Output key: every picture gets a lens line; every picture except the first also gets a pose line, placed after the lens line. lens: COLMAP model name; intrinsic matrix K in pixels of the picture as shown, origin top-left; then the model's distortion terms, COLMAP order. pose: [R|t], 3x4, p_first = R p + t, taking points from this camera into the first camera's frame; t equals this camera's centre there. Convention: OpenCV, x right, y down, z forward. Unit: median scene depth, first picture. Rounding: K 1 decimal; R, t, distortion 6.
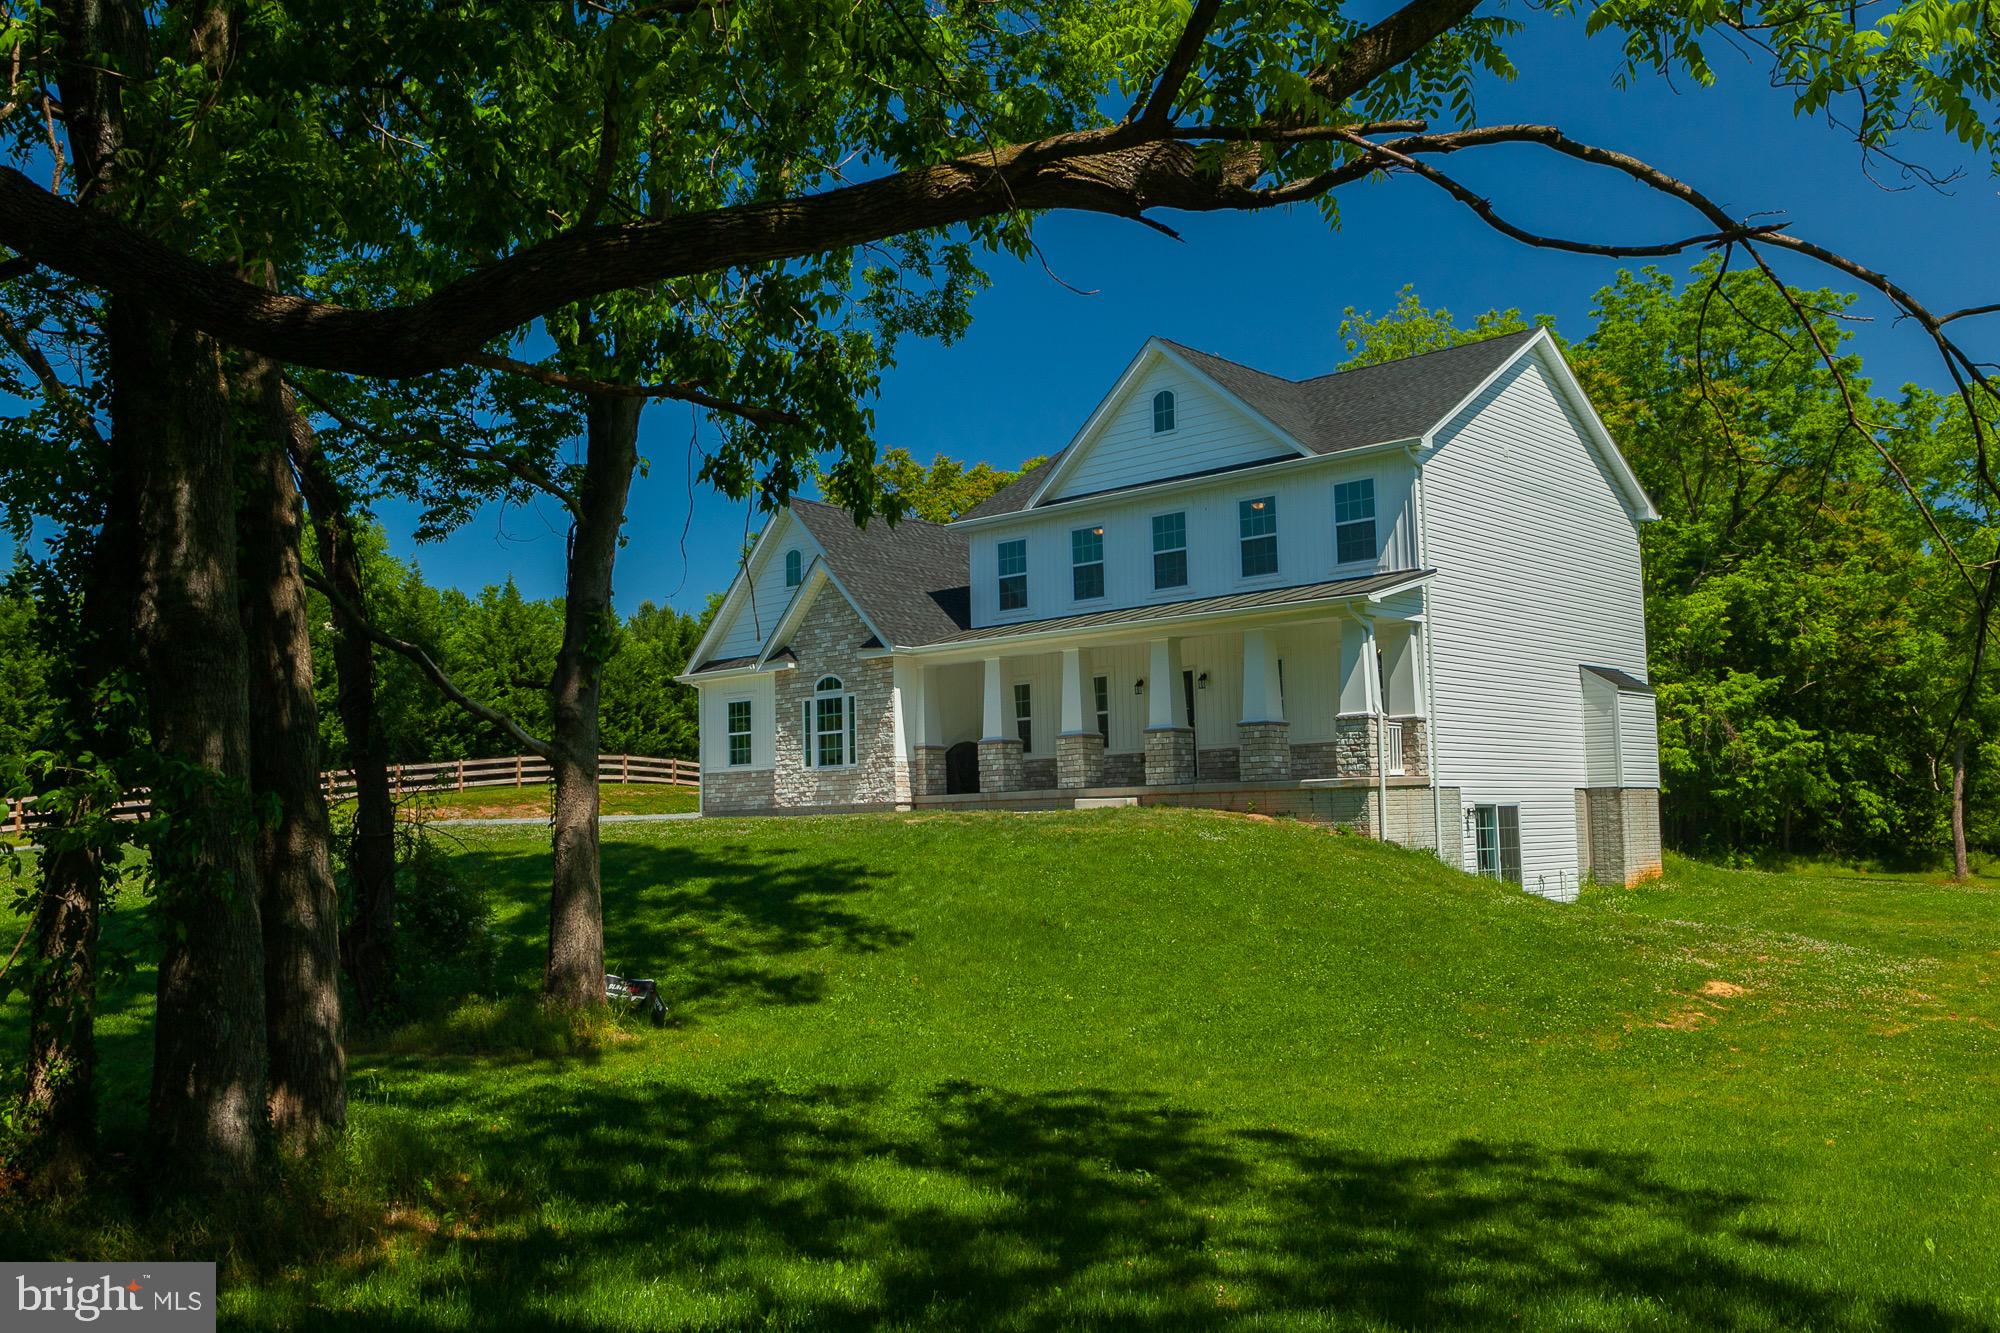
lens RADIAL K [[1689.3, 0, 1000.0], [0, 1689.3, 666.5], [0, 0, 1]] dist [-0.000061, -0.001727]
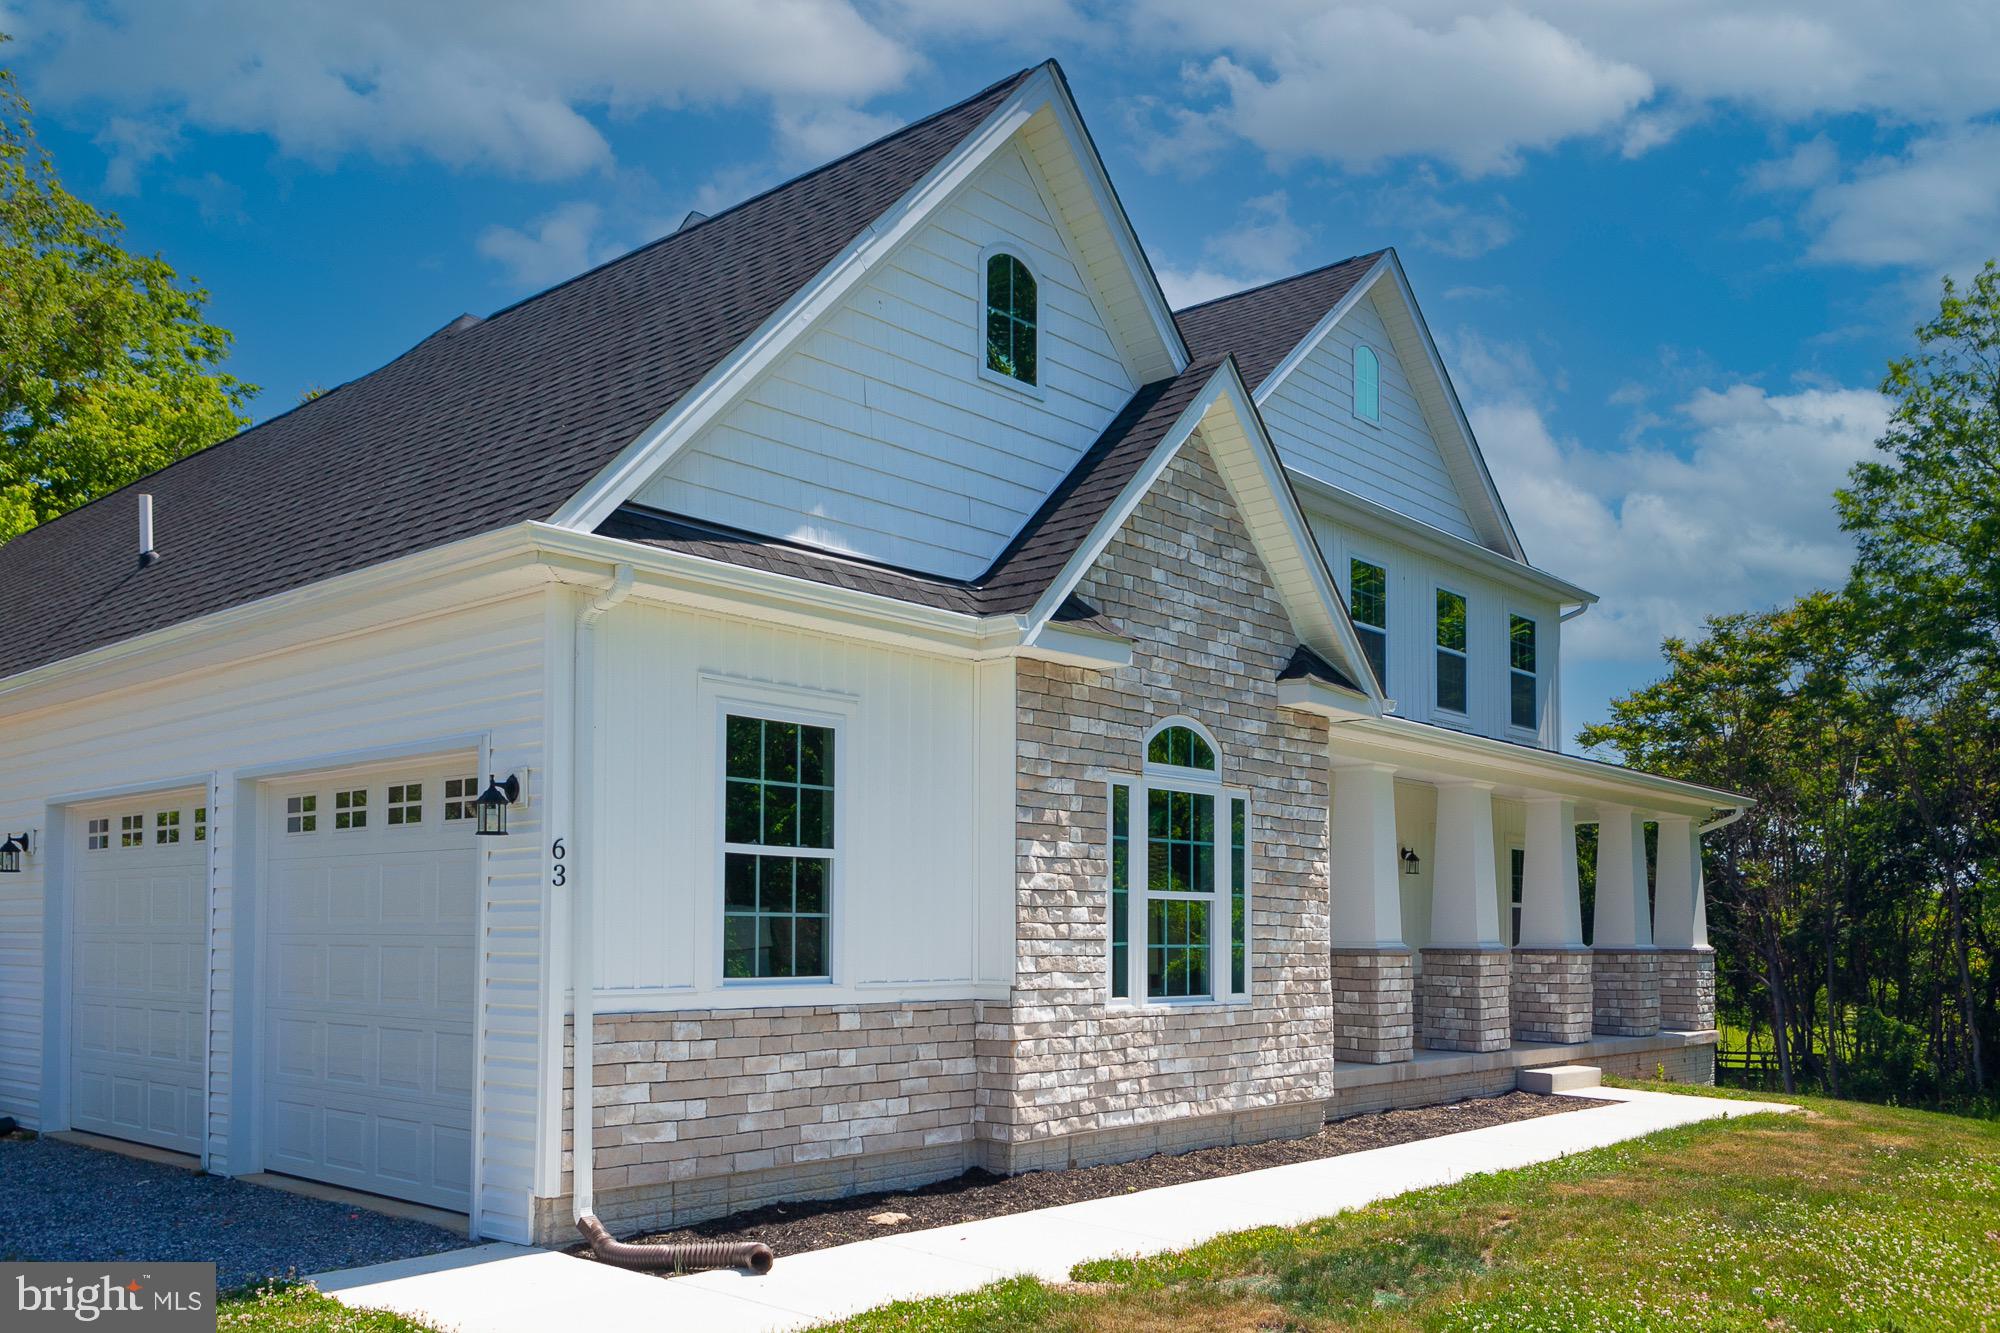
lens RADIAL K [[1657.6, 0, 995.8], [0, 1657.6, 871.7], [0, 0, 1]] dist [-0.000722, -0.003119]
pose [[-0.013293, 0.064754, 0.997813, -0.423548], [-0.099489, 0.992863, -0.065758, 0.059404], [-0.994950, -0.100145, -0.006756, 1.042870]]
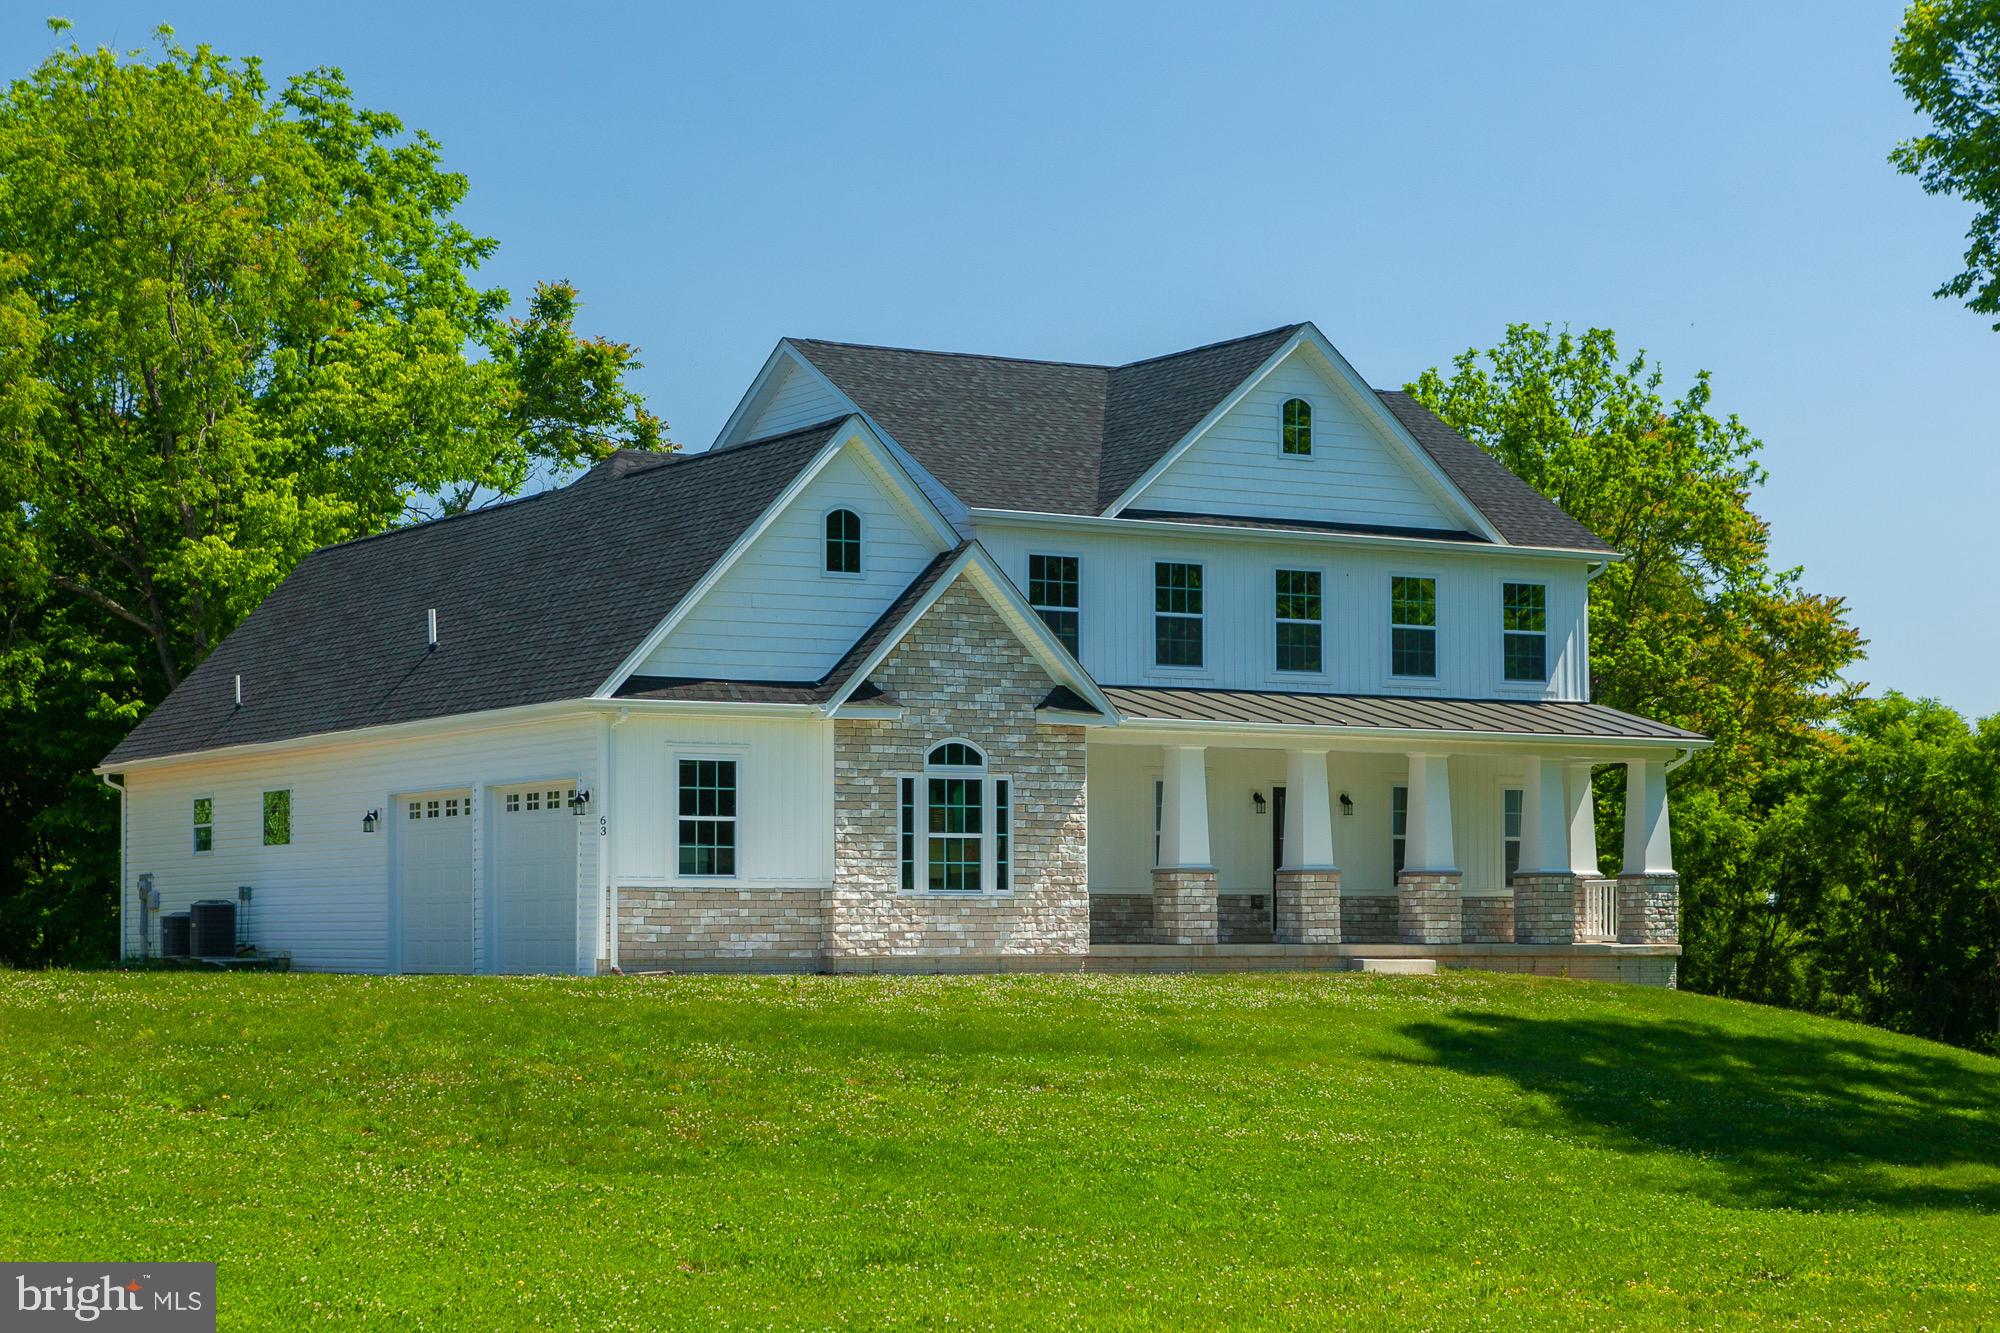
lens RADIAL K [[4022.2, 0, 1000.0], [0, 4022.2, 666.5], [0, 0, 1]] dist [-0.077759, -0.032237]
pose [[0.282687, 0.091599, 0.954829, -1.481063], [-0.095468, 0.993174, -0.067013, 0.074209], [-0.954449, -0.072212, 0.289502, 0.575081]]
